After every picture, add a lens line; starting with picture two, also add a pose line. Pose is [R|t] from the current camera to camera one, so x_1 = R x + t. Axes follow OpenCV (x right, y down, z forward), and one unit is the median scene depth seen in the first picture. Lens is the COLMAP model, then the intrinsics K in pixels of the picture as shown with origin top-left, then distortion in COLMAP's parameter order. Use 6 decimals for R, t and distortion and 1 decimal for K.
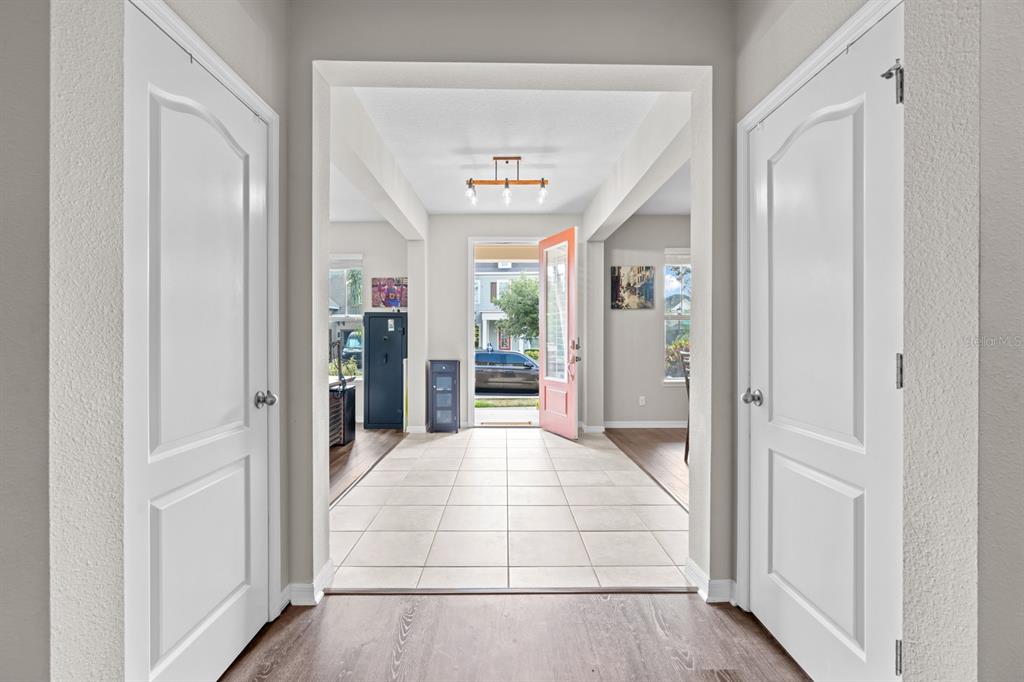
lens RADIAL K [[461.6, 0, 513.3], [0, 461.6, 338.5], [0, 0, 1]] dist [0.002436, 0.001373]
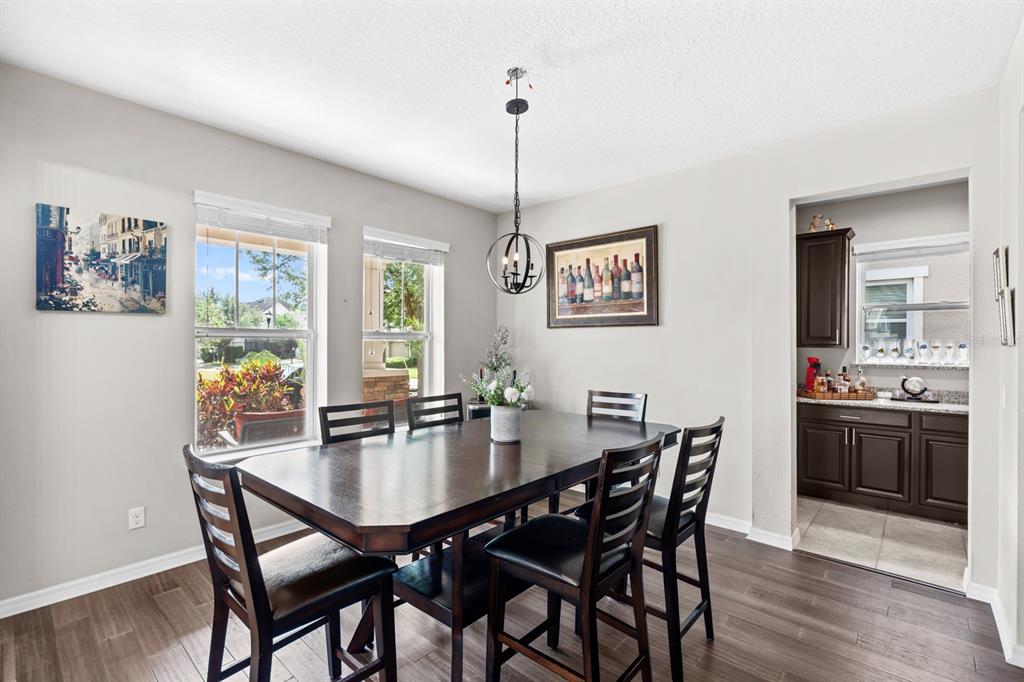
lens RADIAL K [[461.6, 0, 510.8], [0, 461.6, 341.6], [0, 0, 1]] dist [0.002436, 0.001373]
pose [[0.678518, 0.003768, 0.734574, 0.196309], [0.001826, 0.999975, -0.006816, -0.033023], [-0.734582, 0.005966, 0.678494, 0.426921]]
